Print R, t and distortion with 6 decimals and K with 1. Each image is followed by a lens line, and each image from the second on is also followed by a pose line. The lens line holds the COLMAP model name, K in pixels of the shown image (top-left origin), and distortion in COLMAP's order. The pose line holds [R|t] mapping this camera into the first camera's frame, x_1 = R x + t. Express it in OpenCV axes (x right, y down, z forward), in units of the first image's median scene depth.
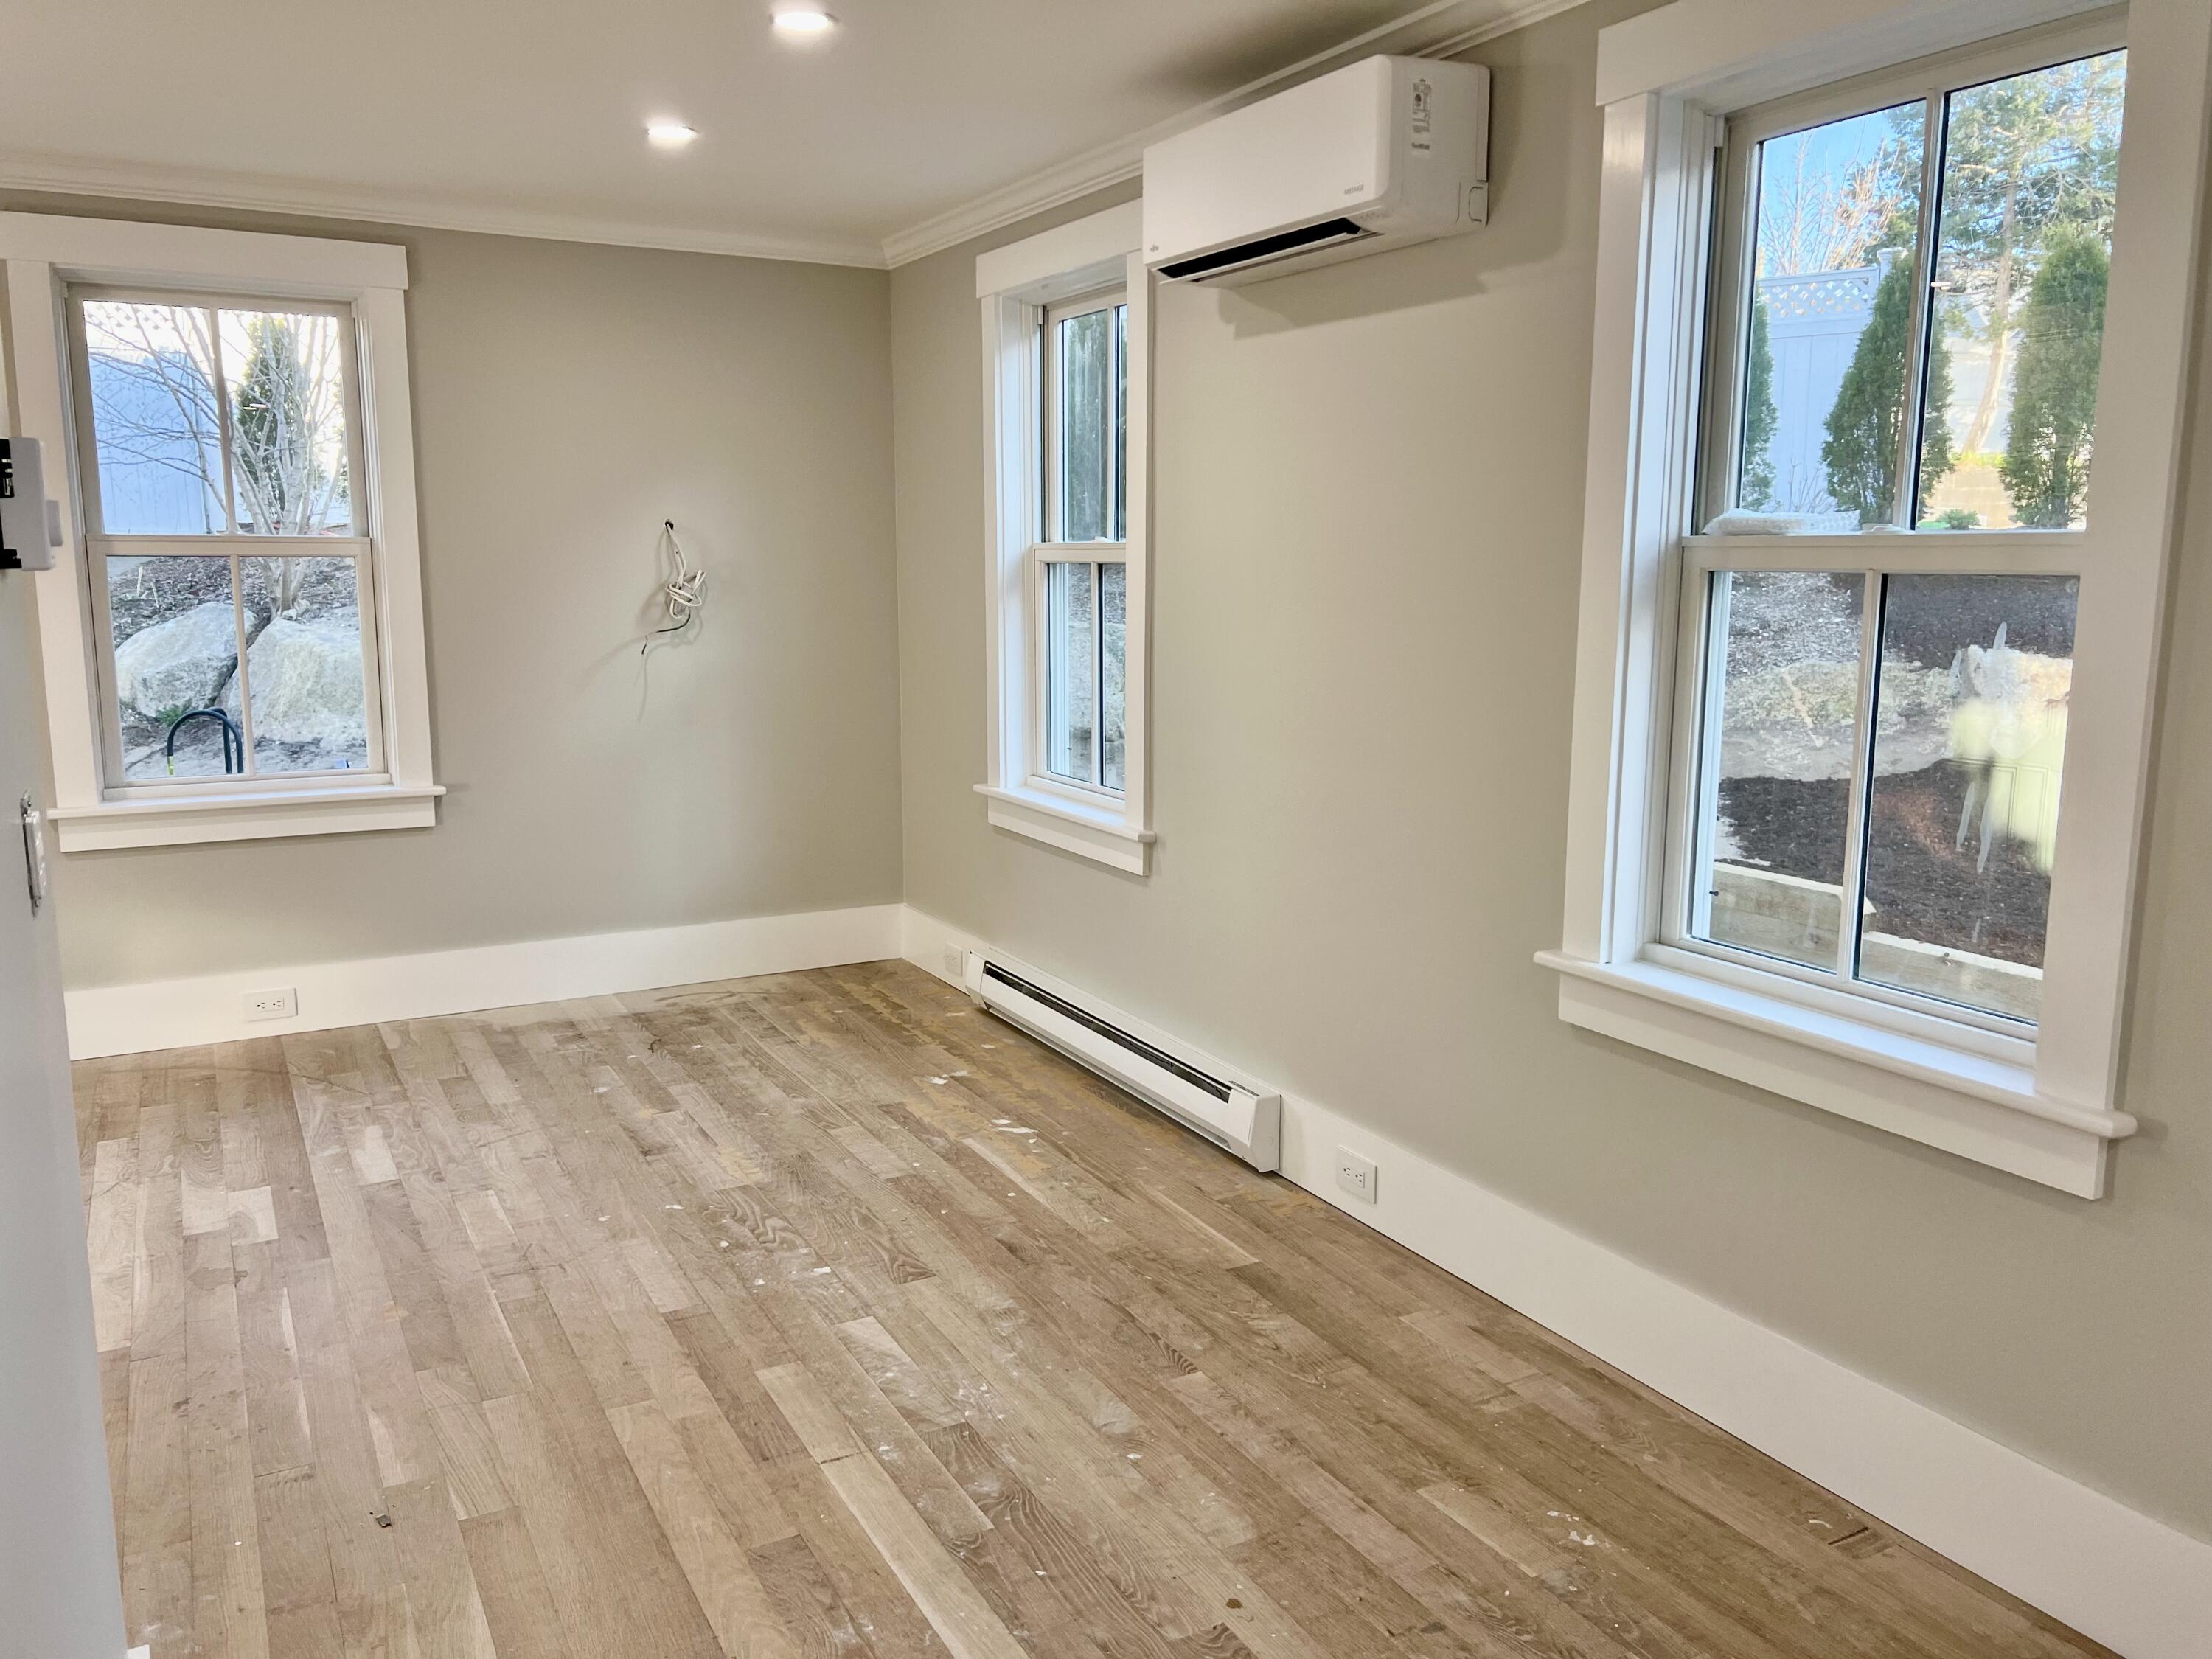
lens RADIAL K [[1685.9, 0, 1116.4], [0, 1685.9, 784.4], [0, 0, 1]] dist [0.073602, -0.063194]
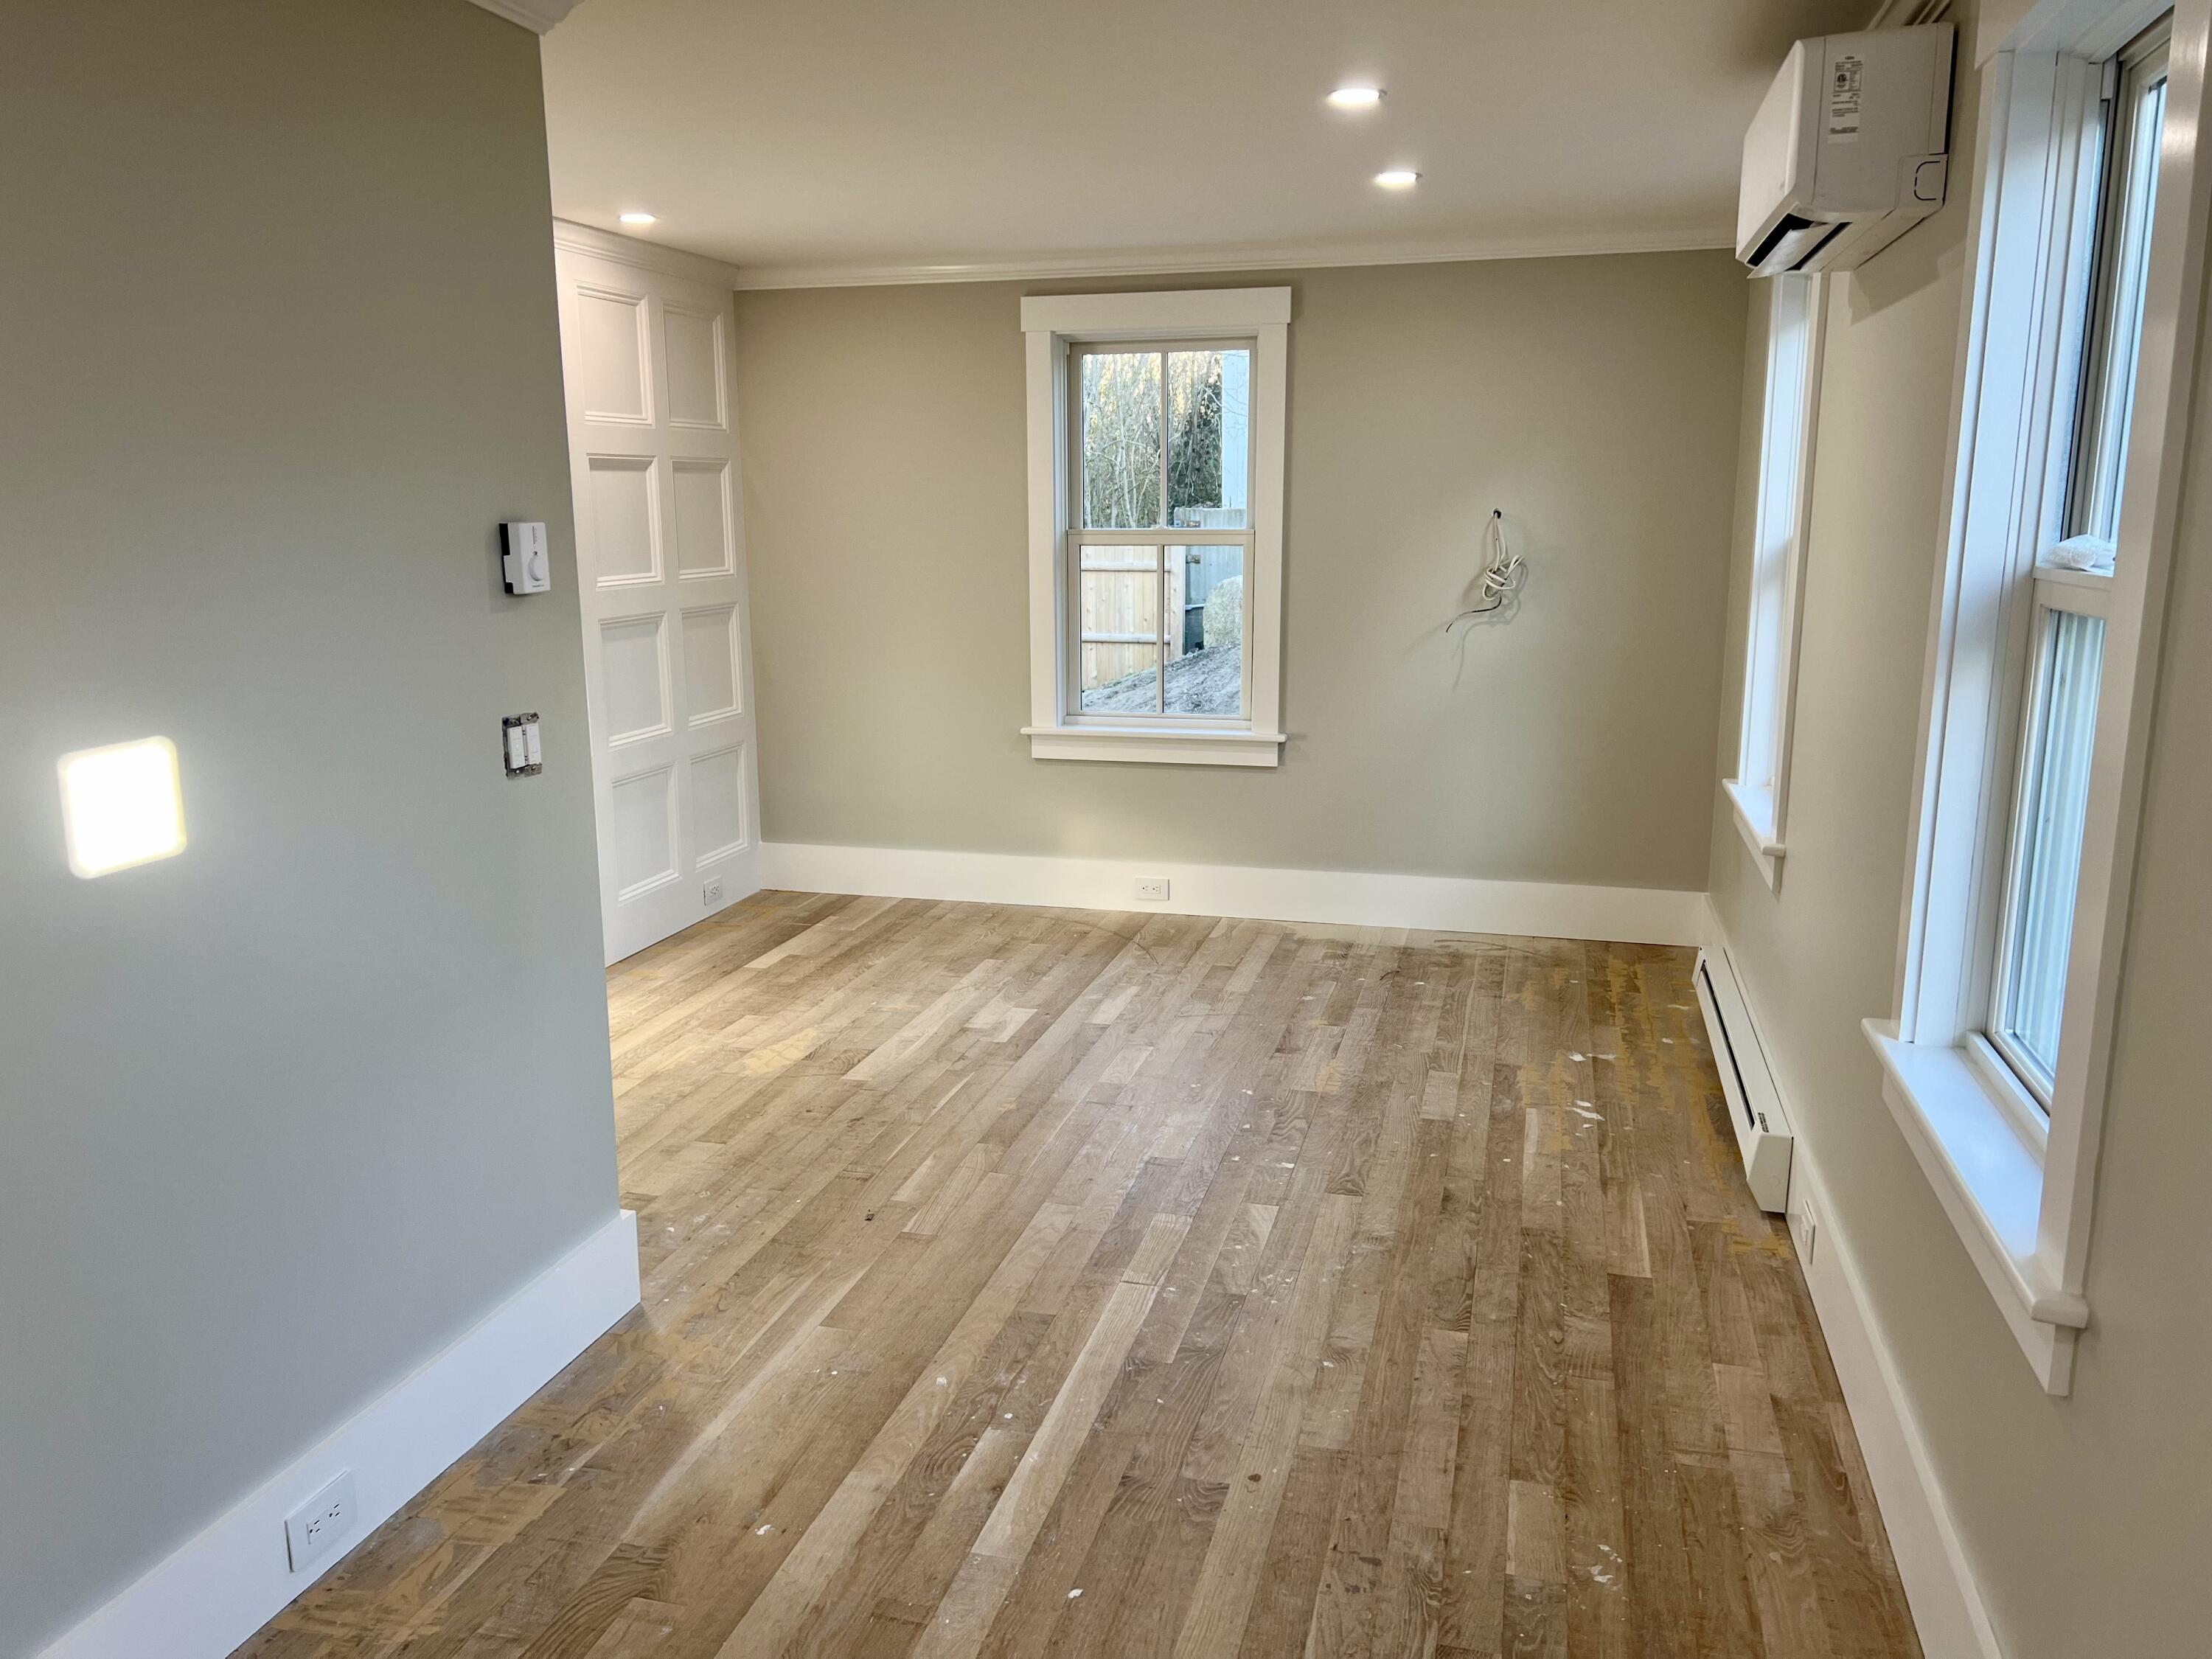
lens RADIAL K [[1685.9, 0, 1115.2], [0, 1685.9, 822.3], [0, 0, 1]] dist [0.073602, -0.063194]
pose [[0.726605, 0.126581, -0.675294, 0.412499], [-0.093813, 0.991955, 0.084997, -0.033805], [0.680620, 0.001592, 0.732635, 0.040778]]
